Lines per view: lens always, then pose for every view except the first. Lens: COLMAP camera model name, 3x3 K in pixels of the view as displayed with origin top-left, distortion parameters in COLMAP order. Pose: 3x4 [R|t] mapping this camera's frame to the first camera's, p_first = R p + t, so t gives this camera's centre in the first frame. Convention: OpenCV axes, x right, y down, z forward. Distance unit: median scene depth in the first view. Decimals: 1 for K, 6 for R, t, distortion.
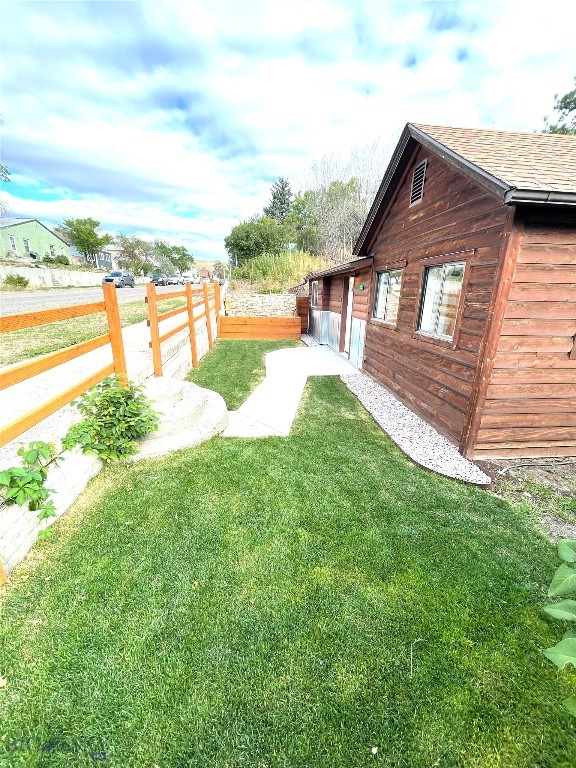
lens RADIAL K [[308.9, 0, 286.1], [0, 308.9, 386.7], [0, 0, 1]] dist [-0.004744, 0.001542]
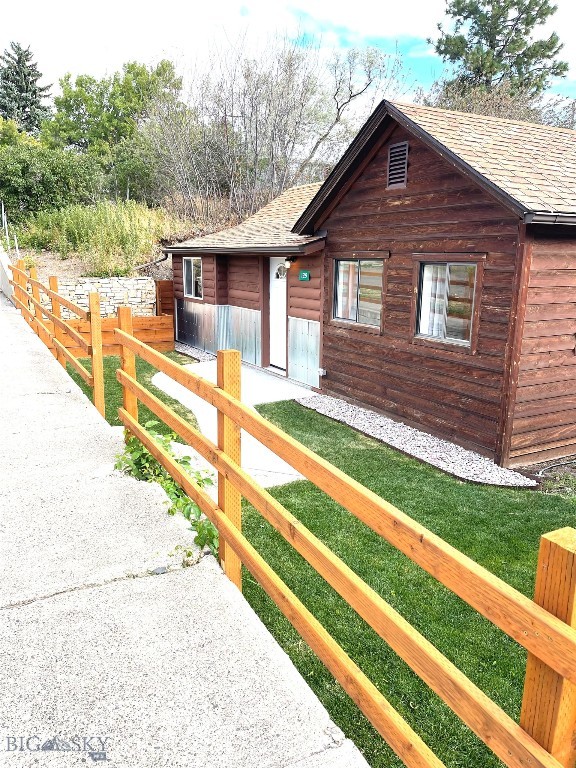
lens RADIAL K [[562.2, 0, 287.4], [0, 562.2, 388.4], [0, 0, 1]] dist [0.038667, -0.023073]
pose [[0.923381, -0.096517, 0.371553, -0.545037], [0.122218, 0.991428, -0.046197, -0.009110], [-0.363909, 0.088068, 0.927262, -0.322547]]
